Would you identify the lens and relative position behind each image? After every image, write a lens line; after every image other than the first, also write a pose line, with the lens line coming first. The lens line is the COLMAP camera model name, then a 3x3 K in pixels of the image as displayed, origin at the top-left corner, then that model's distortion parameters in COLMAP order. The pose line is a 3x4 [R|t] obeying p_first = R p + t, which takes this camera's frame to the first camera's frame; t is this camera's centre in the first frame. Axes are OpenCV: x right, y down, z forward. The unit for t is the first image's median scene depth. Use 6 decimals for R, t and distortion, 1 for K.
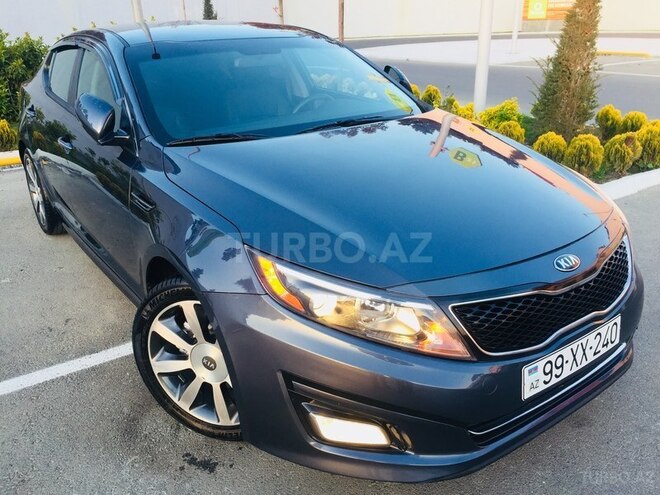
lens RADIAL K [[560.9, 0, 332.9], [0, 560.9, 248.2], [0, 0, 1]] dist [0.076232, -0.097552]
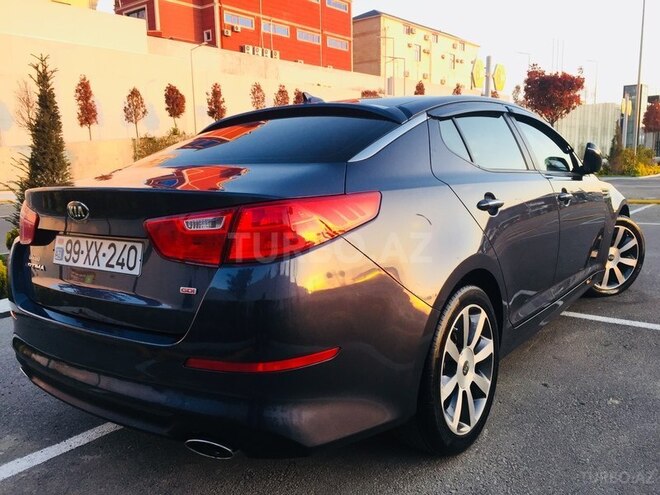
lens RADIAL K [[560.9, 0, 330.7], [0, 560.9, 248.4], [0, 0, 1]] dist [0.076232, -0.097552]
pose [[0.289822, 0.083728, -0.953411, 1.475195], [-0.390082, 0.920005, -0.037784, 0.041084], [0.873979, 0.382859, 0.299298, 0.996857]]
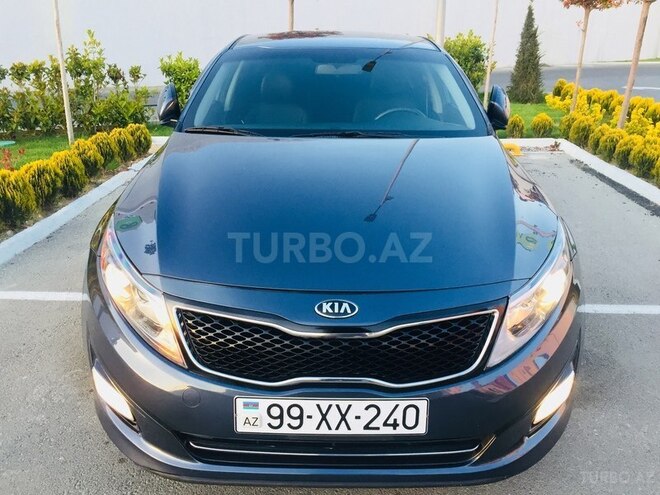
lens RADIAL K [[560.9, 0, 332.7], [0, 560.9, 249.6], [0, 0, 1]] dist [0.076232, -0.097552]
pose [[0.809216, 0.237351, -0.537433, 0.778732], [-0.247653, 0.967325, 0.054315, -0.098929], [0.532764, 0.089145, 0.841555, 0.235710]]
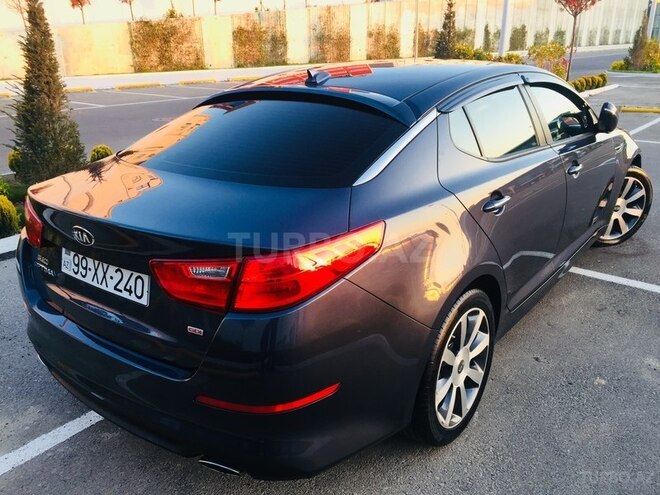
lens RADIAL K [[560.9, 0, 330.6], [0, 560.9, 248.7], [0, 0, 1]] dist [0.076232, -0.097552]
pose [[0.279534, 0.277194, -0.919252, 1.440848], [-0.403661, 0.902623, 0.149431, -0.183095], [0.871159, 0.329295, 0.364207, 0.908381]]
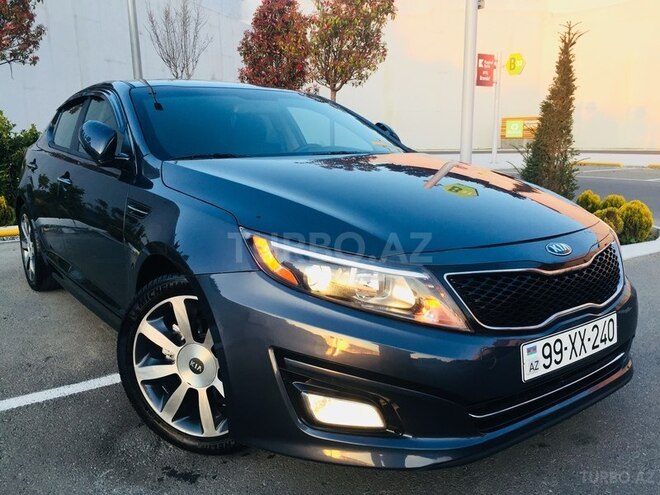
lens RADIAL K [[560.9, 0, 332.8], [0, 560.9, 249.5], [0, 0, 1]] dist [0.076232, -0.097552]
pose [[0.999754, 0.012600, 0.018275, -0.007723], [-0.008847, 0.981246, -0.192554, 0.205174], [-0.020359, 0.192345, 0.981116, 0.015945]]
